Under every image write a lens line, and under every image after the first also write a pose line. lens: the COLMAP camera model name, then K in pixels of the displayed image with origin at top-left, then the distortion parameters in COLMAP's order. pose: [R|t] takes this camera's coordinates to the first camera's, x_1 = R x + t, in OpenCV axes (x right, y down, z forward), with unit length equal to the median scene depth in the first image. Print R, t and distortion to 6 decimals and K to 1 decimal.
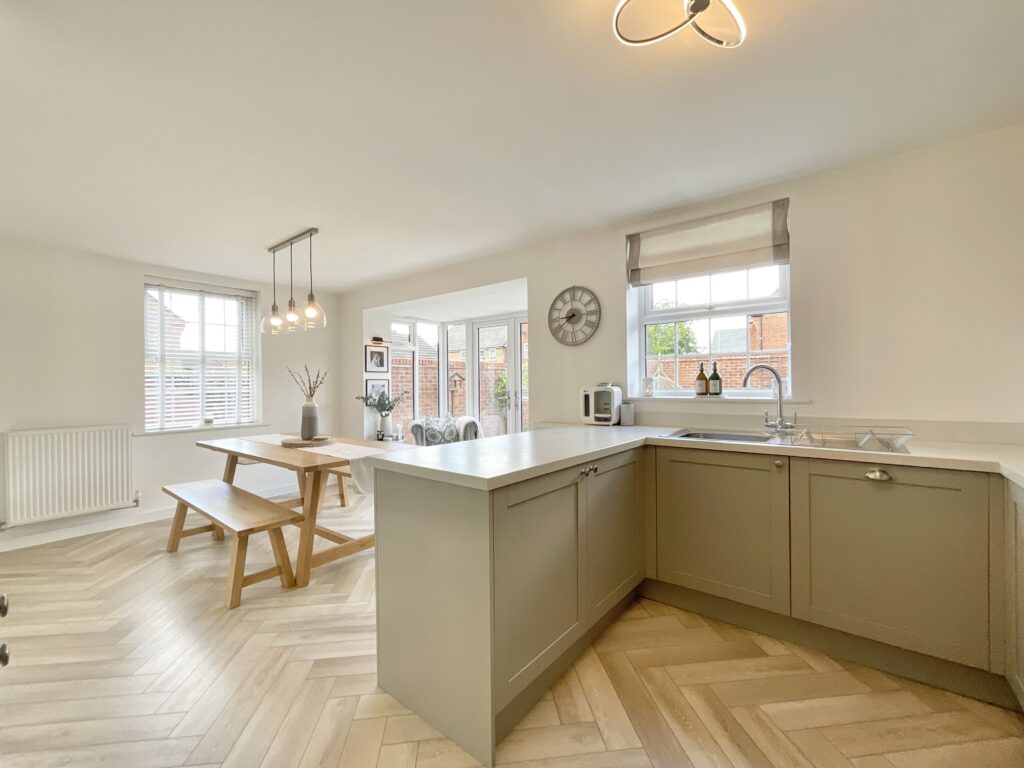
lens RADIAL K [[423.9, 0, 504.1], [0, 423.9, 384.2], [0, 0, 1]] dist [0.003669, -0.000699]
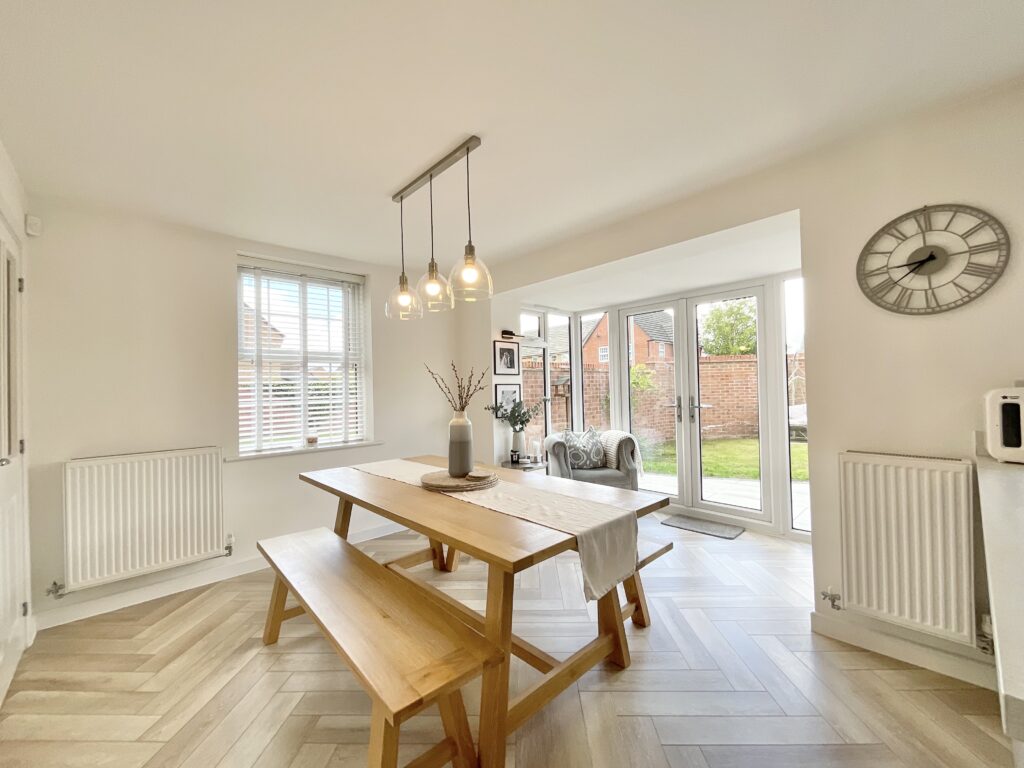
lens RADIAL K [[423.9, 0, 508.7], [0, 423.9, 382.7], [0, 0, 1]] dist [0.003669, -0.000699]
pose [[0.988075, -0.016684, -0.153069, -0.279889], [0.014308, 0.999760, -0.016610, -0.000847], [0.153309, 0.014222, 0.988076, 0.363333]]
